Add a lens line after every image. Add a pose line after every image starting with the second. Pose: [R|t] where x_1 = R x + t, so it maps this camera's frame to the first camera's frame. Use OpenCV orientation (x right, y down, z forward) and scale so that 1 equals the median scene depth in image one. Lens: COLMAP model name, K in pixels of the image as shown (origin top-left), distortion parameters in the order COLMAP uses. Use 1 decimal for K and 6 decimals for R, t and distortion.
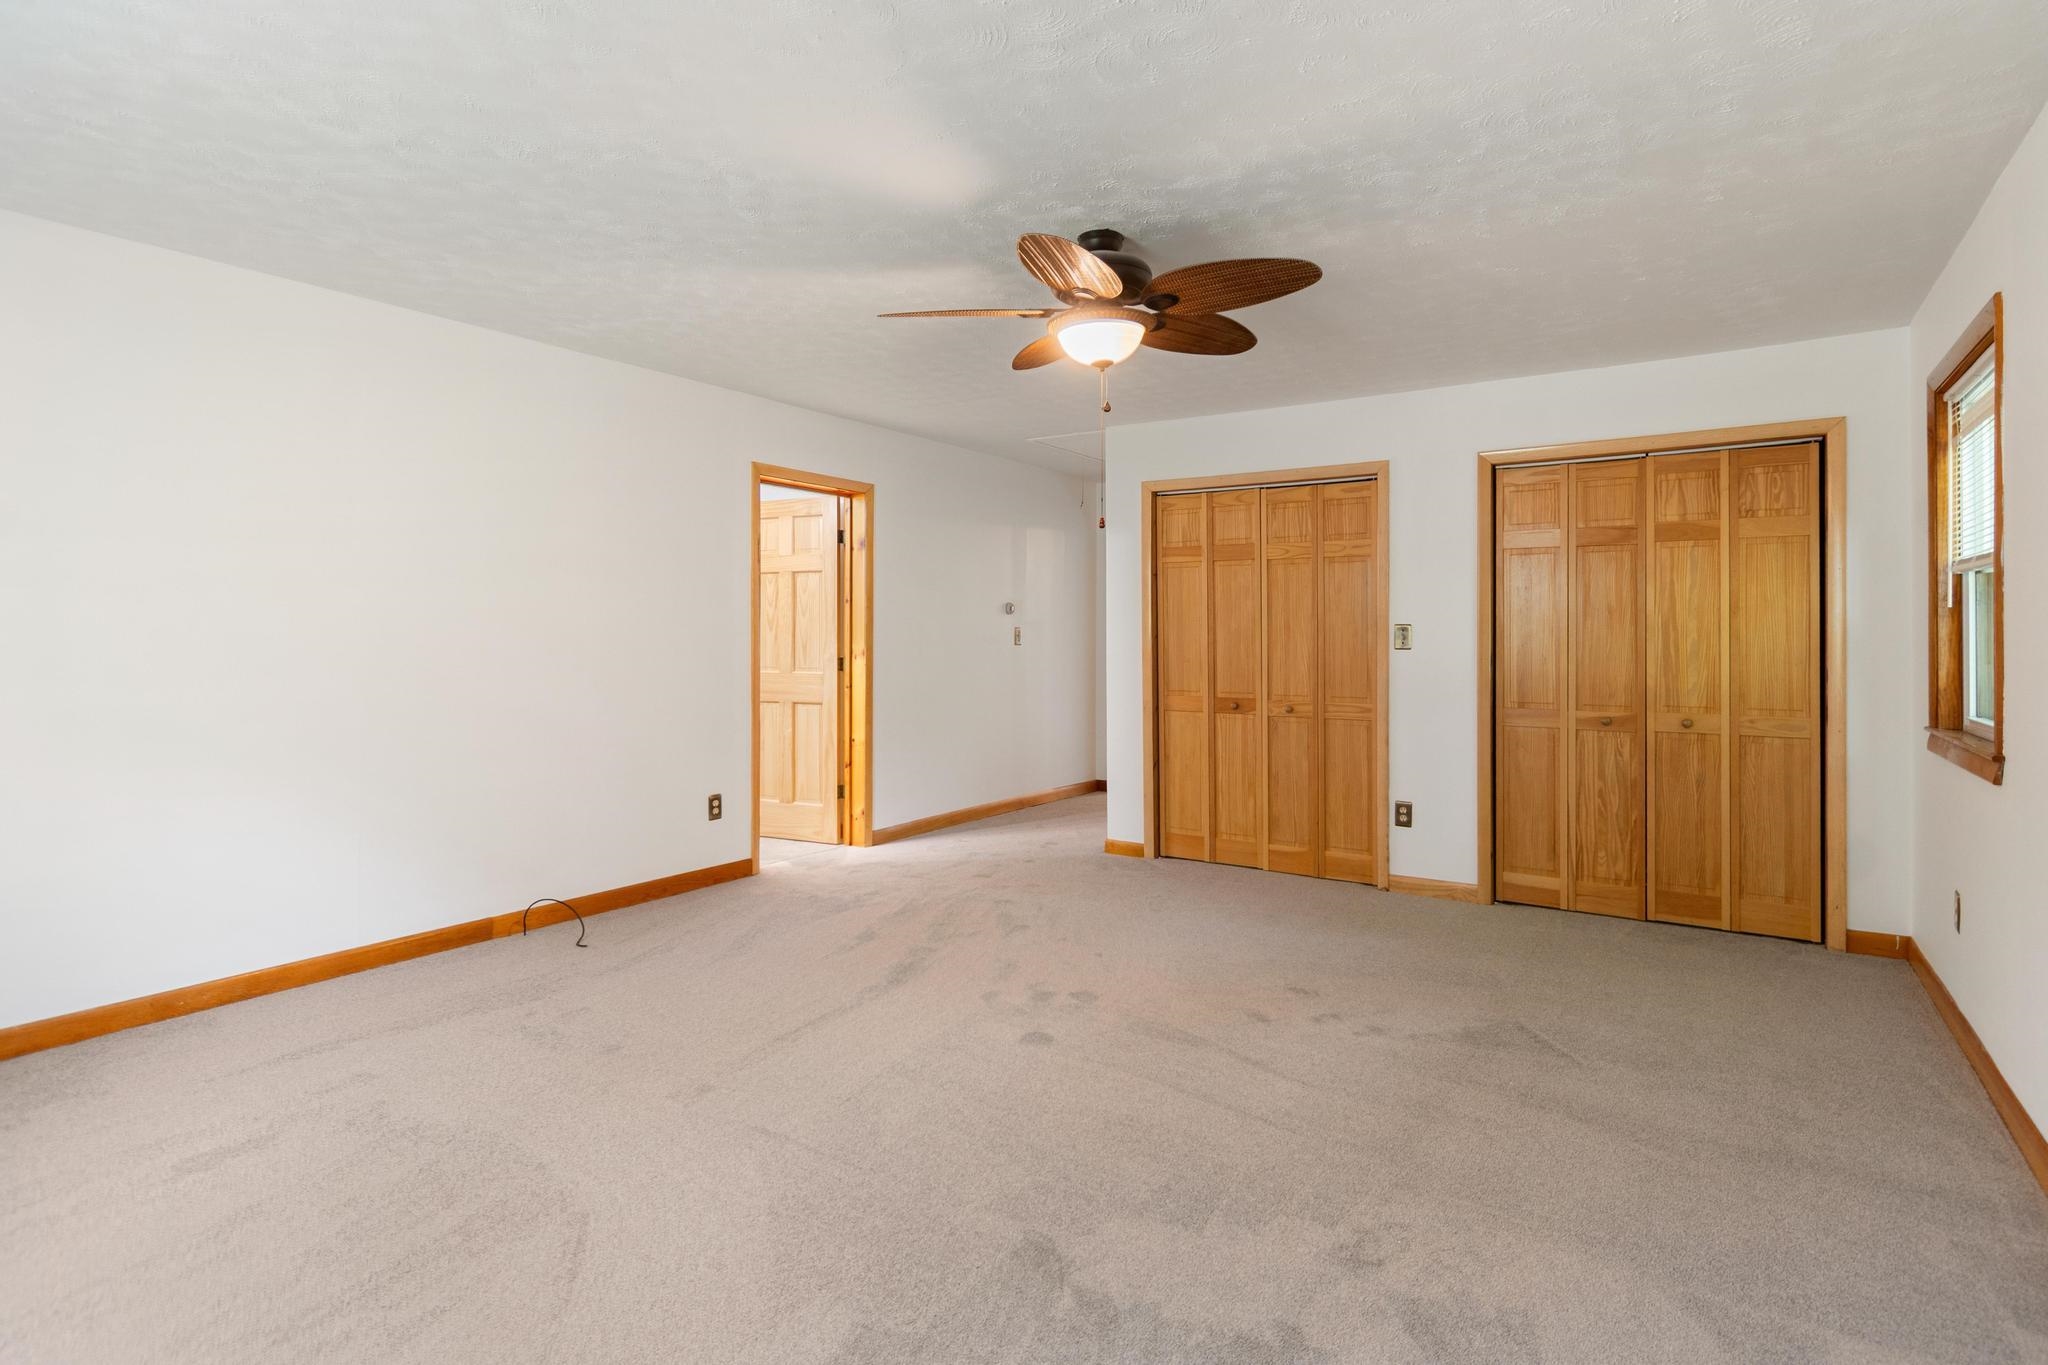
lens RADIAL K [[1020.3, 0, 1036.1], [0, 1020.3, 641.1], [0, 0, 1]] dist [-0.003231, -0.000614]
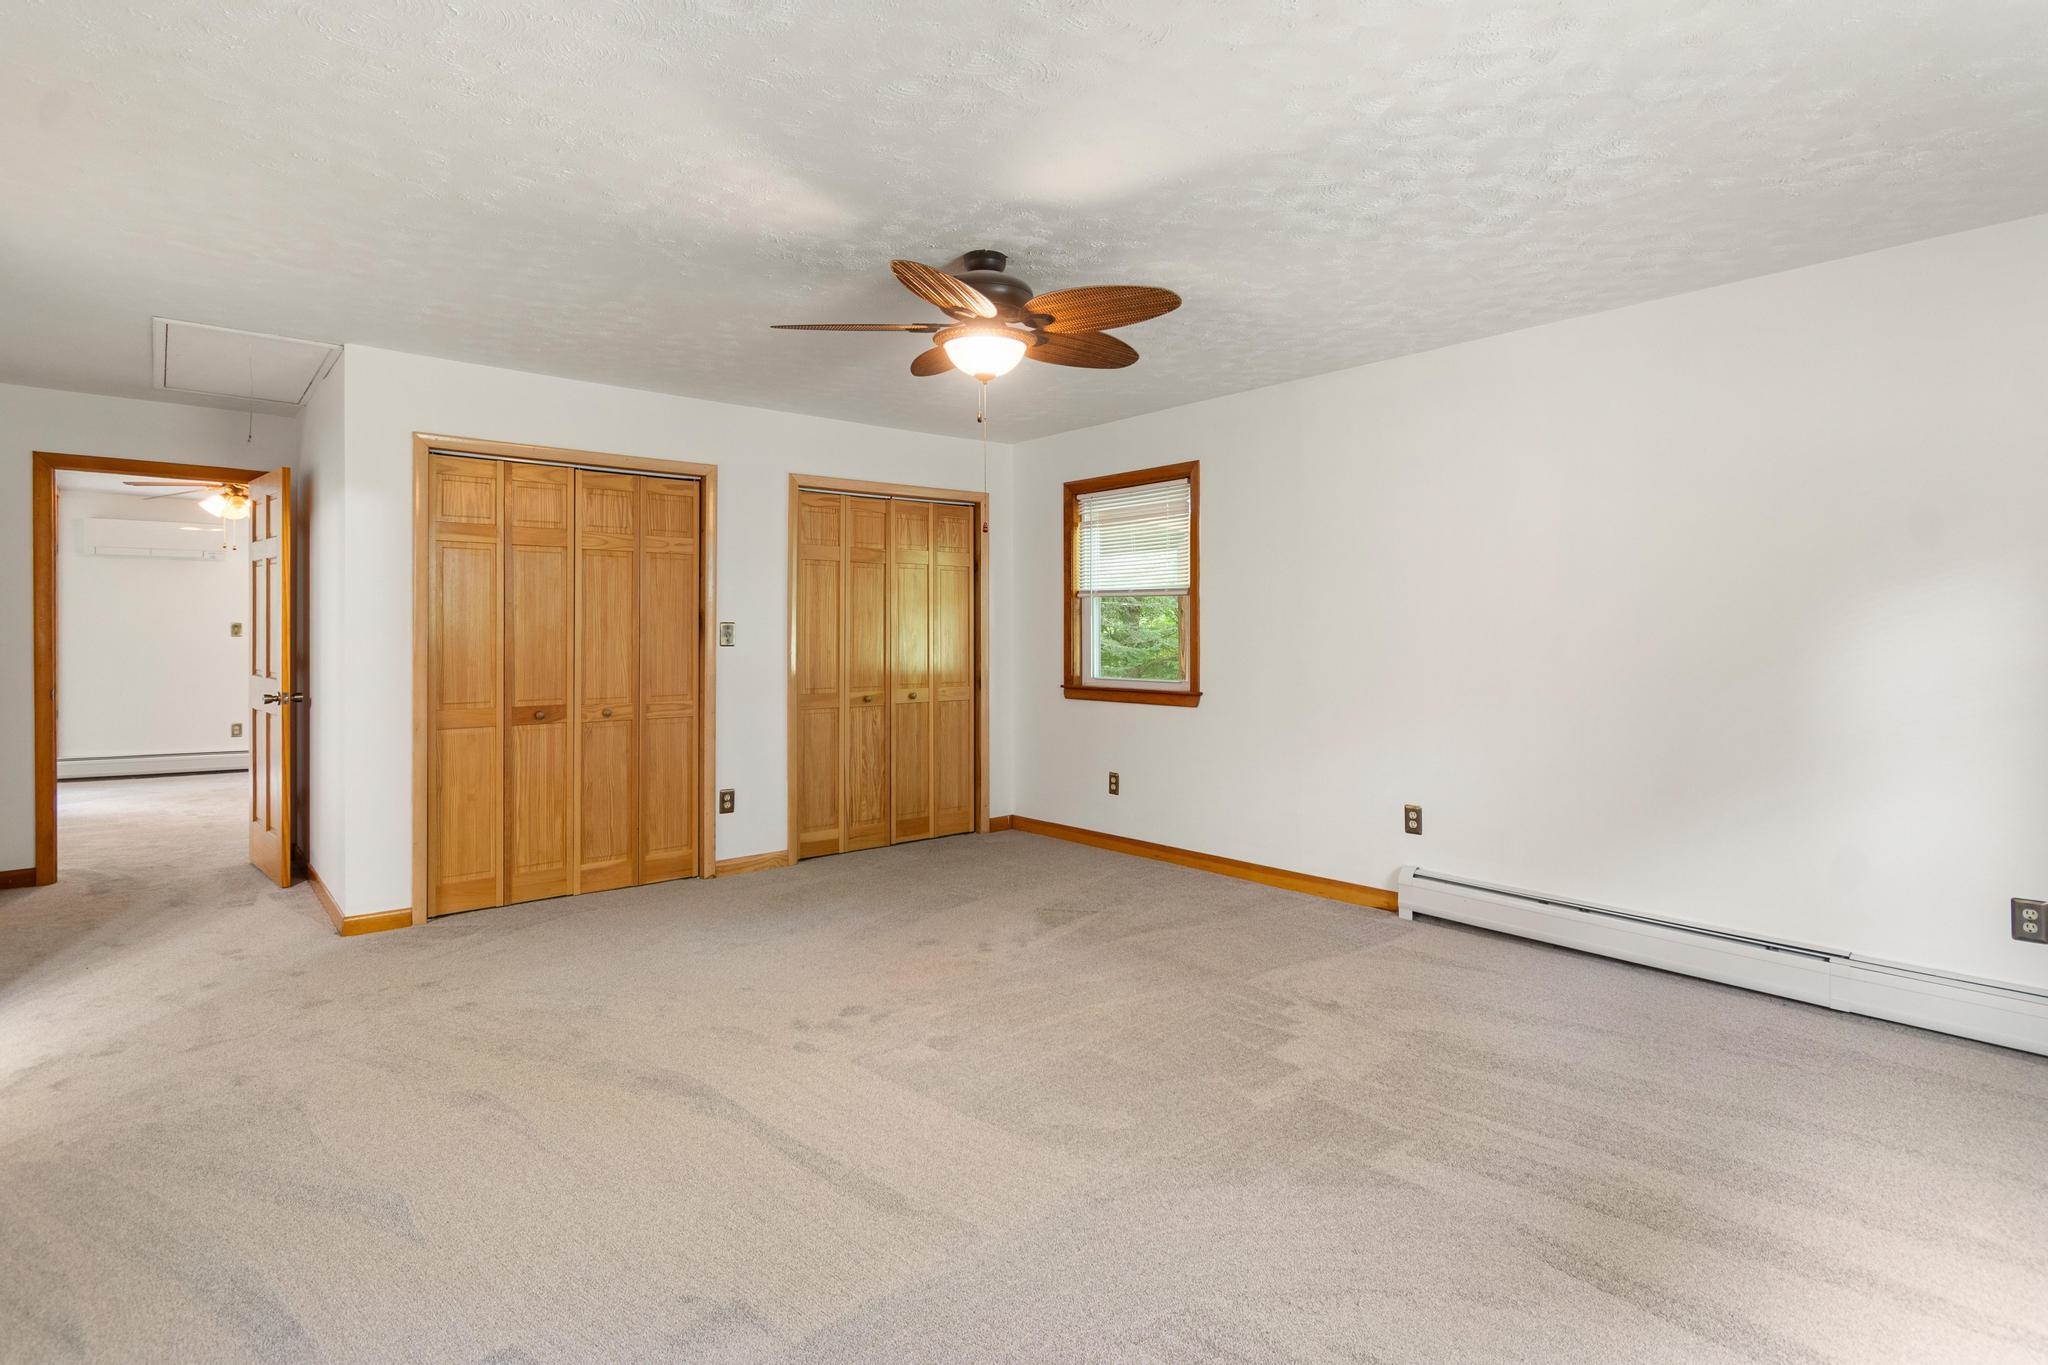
lens RADIAL K [[1020.3, 0, 1036.1], [0, 1020.3, 641.1], [0, 0, 1]] dist [-0.003231, -0.000614]
pose [[0.282701, -0.009934, 0.959157, -0.566253], [0.006688, 0.999942, 0.008386, -0.003856], [-0.959185, 0.004044, 0.282751, 0.390212]]
